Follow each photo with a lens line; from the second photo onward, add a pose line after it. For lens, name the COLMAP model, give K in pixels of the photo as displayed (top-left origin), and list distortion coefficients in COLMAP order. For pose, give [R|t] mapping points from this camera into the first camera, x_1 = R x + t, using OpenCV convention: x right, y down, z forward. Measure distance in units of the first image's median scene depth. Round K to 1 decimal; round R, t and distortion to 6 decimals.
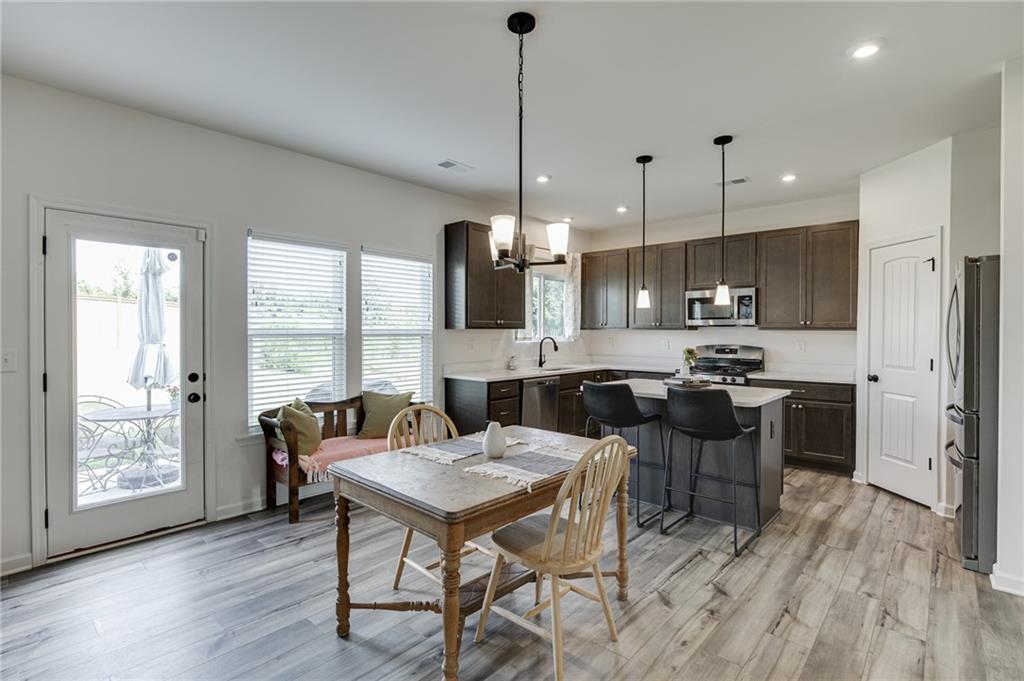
lens RADIAL K [[495.1, 0, 514.7], [0, 495.1, 335.2], [0, 0, 1]] dist [-0.004655, 0.000522]
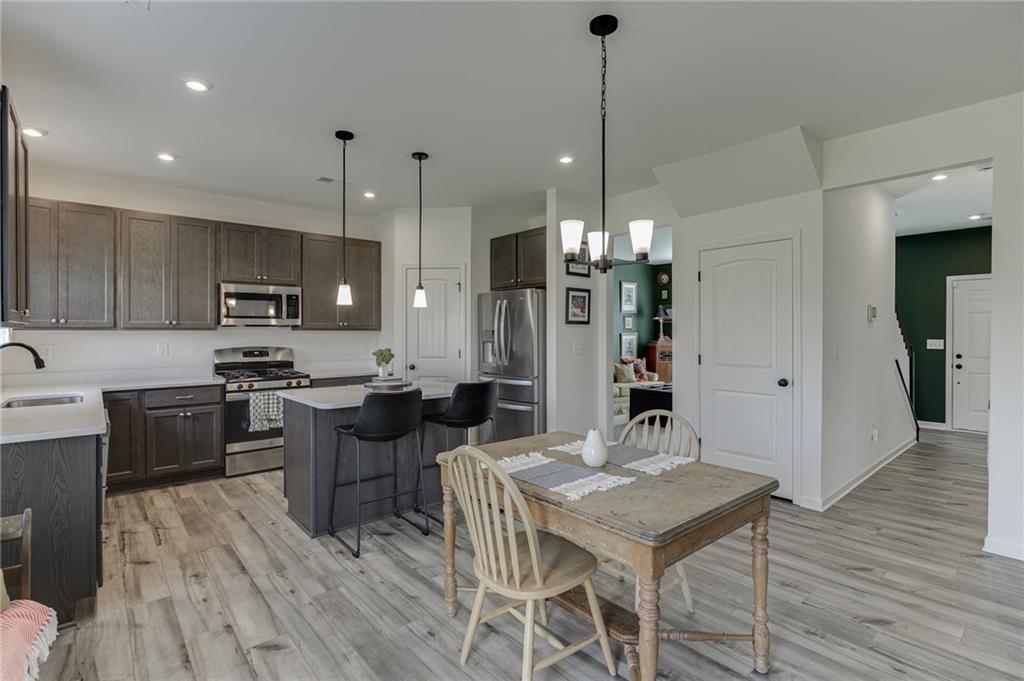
lens RADIAL K [[495.1, 0, 506.8], [0, 495.1, 311.5], [0, 0, 1]] dist [-0.004655, 0.000522]
pose [[0.141789, 0.037097, 0.989202, -0.452249], [0.010400, 0.999187, -0.038963, -0.005353], [-0.989842, 0.015813, 0.141288, 0.474664]]
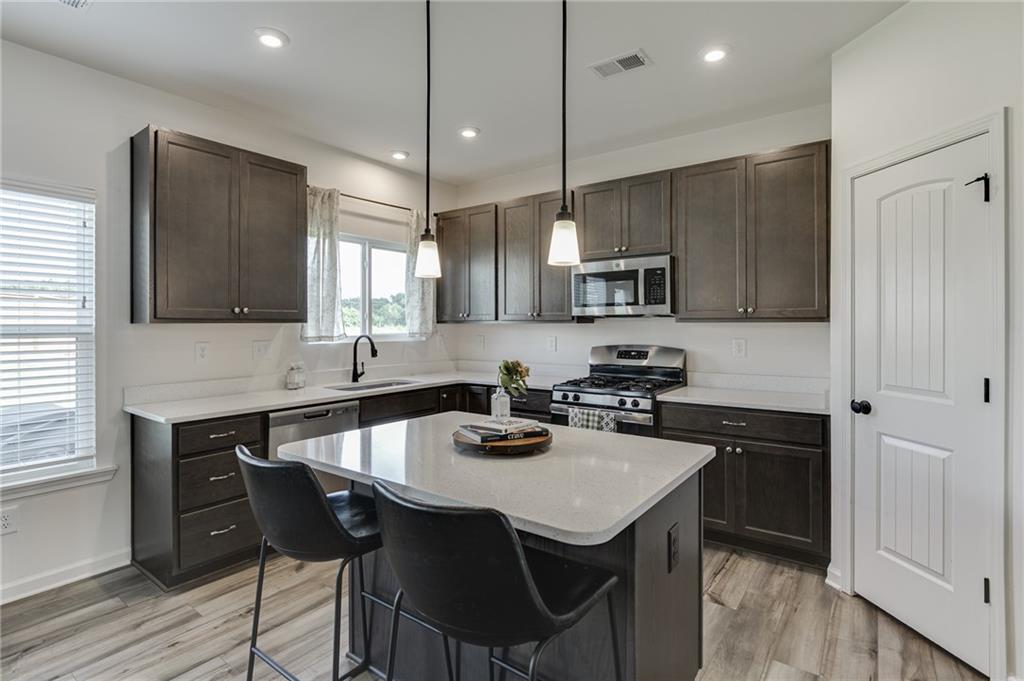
lens RADIAL K [[495.1, 0, 519.1], [0, 495.1, 323.8], [0, 0, 1]] dist [-0.004655, 0.000522]
pose [[0.995439, -0.005832, 0.095220, 0.243443], [0.006917, 0.999915, -0.011076, -0.002833], [-0.095147, 0.011685, 0.995395, 0.405322]]
